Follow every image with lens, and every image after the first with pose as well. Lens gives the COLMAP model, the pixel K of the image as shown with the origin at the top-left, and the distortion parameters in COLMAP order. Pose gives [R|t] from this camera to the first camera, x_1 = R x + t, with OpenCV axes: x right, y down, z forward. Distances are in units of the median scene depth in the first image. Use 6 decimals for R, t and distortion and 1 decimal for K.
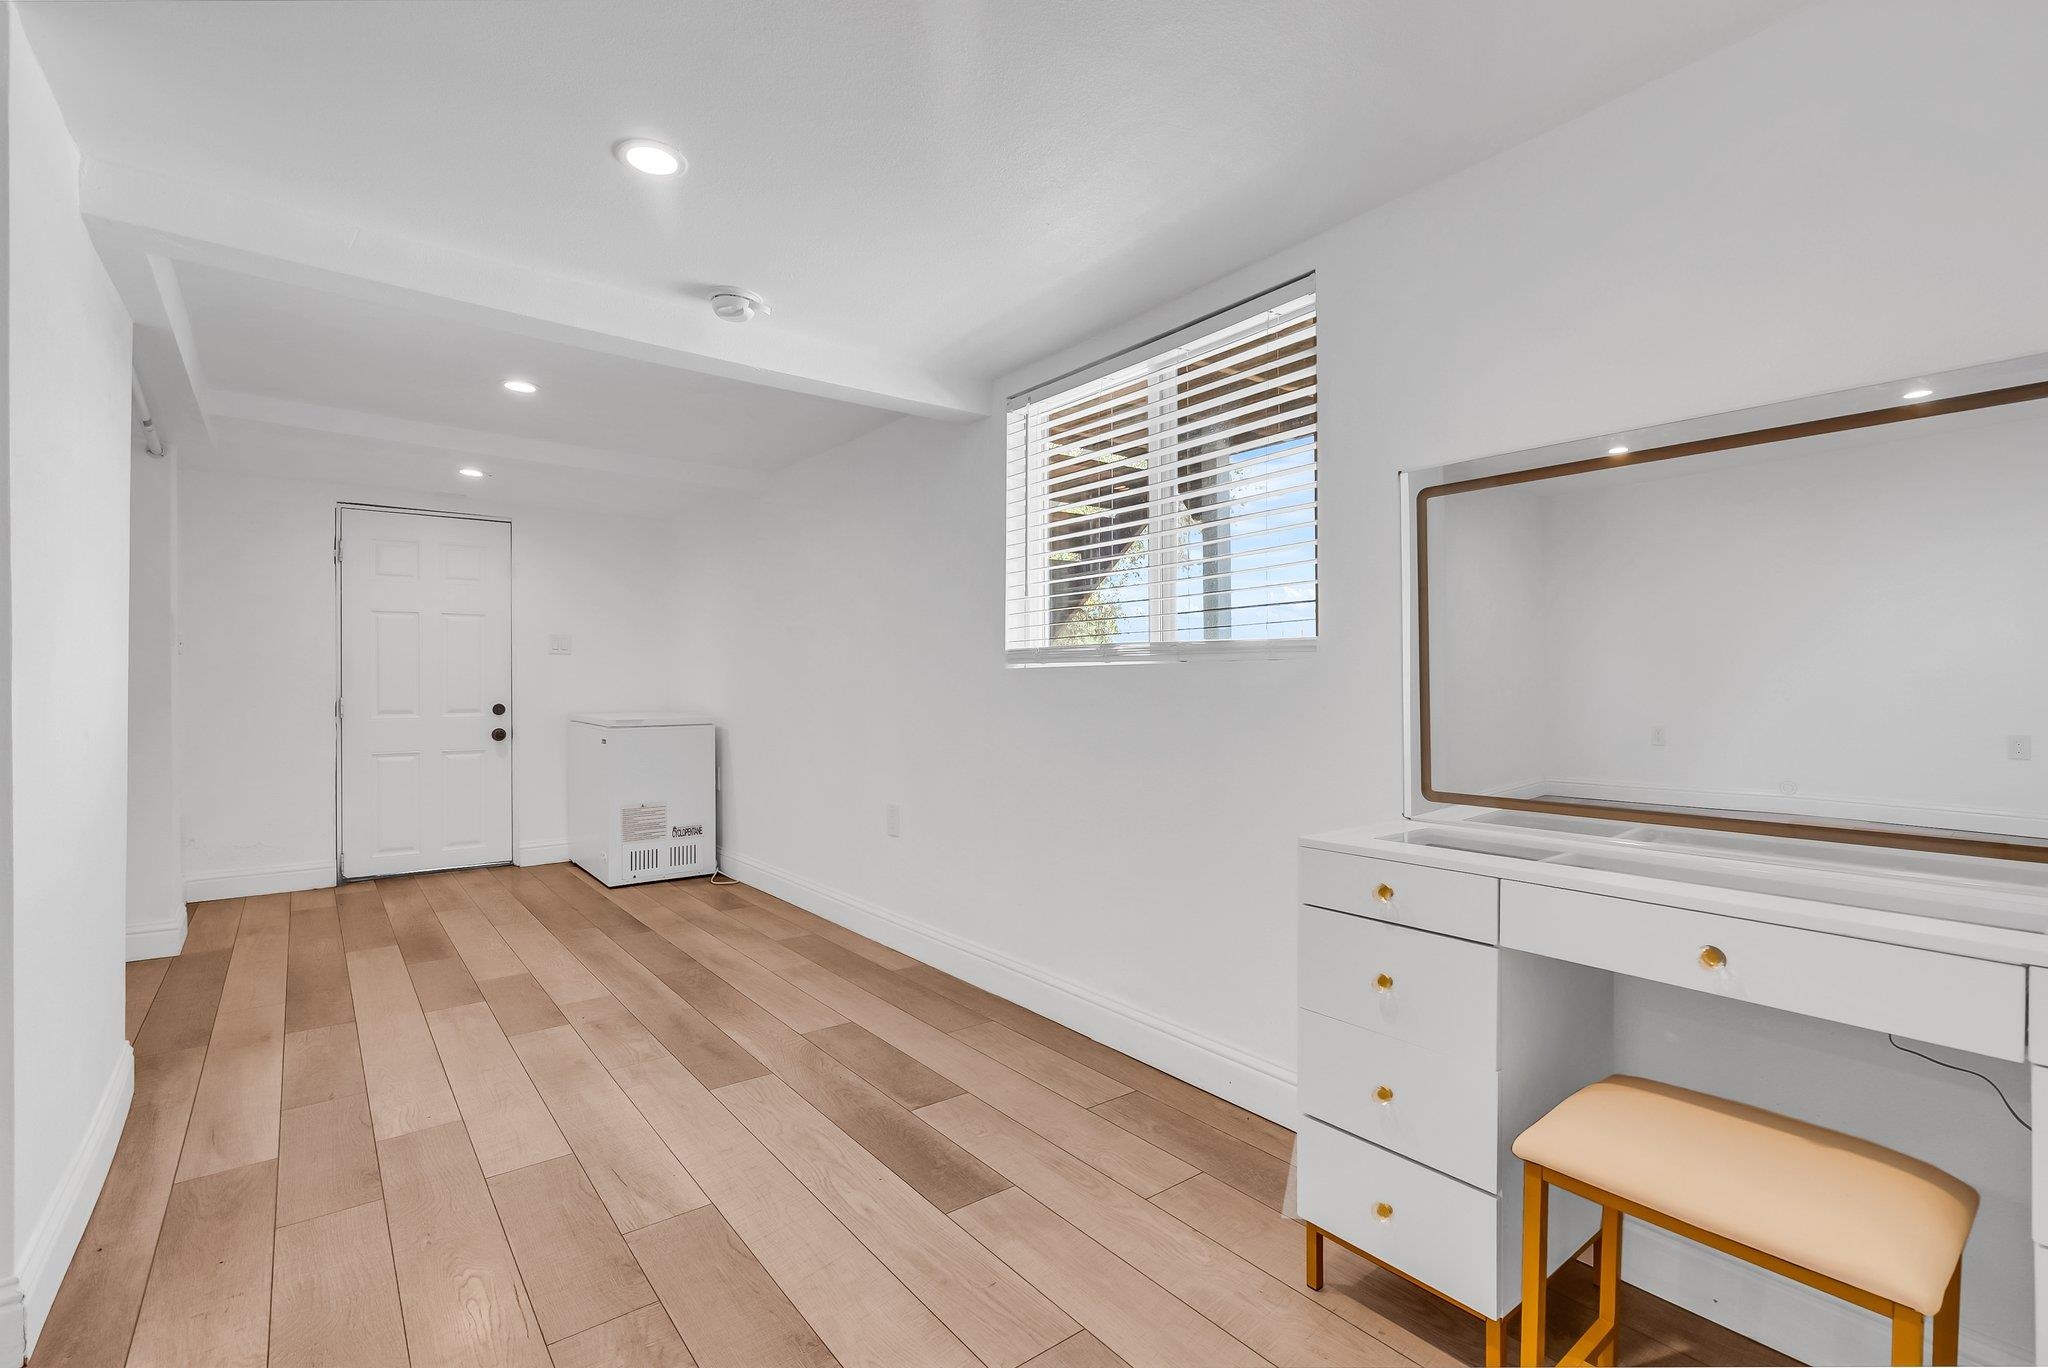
lens RADIAL K [[955.9, 0, 1036.8], [0, 955.9, 683.7], [0, 0, 1]] dist [0.000067, 0.000289]
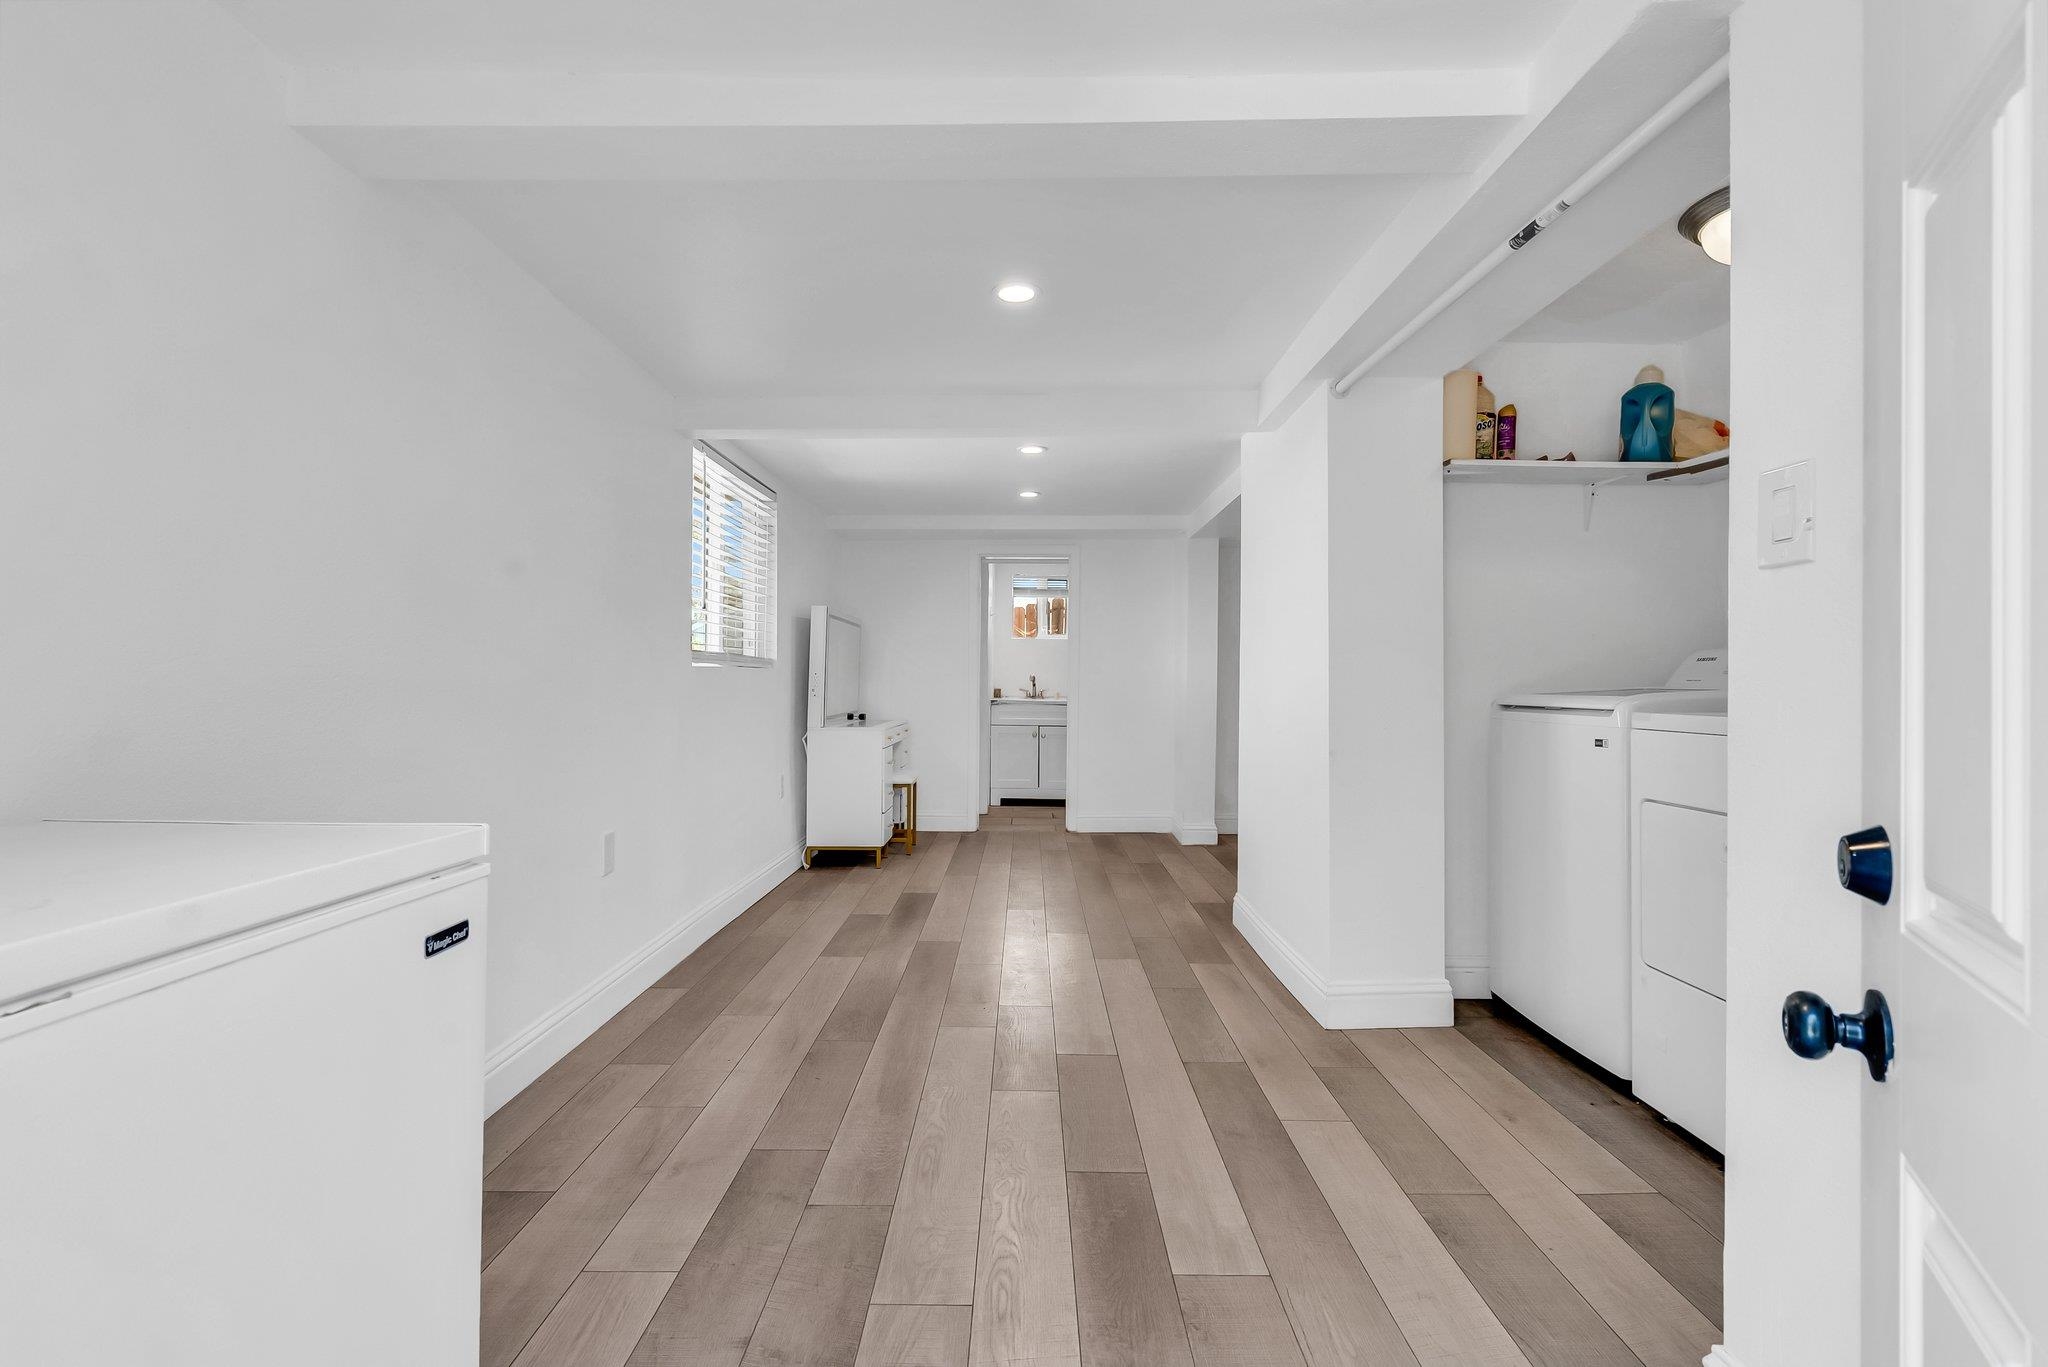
lens RADIAL K [[955.9, 0, 1036.8], [0, 955.9, 683.2], [0, 0, 1]] dist [0.000067, 0.000289]
pose [[-0.800357, -0.003695, 0.599513, -1.039112], [-0.008982, 0.999943, -0.005829, 0.007637], [-0.599457, -0.010050, -0.800344, 1.645008]]
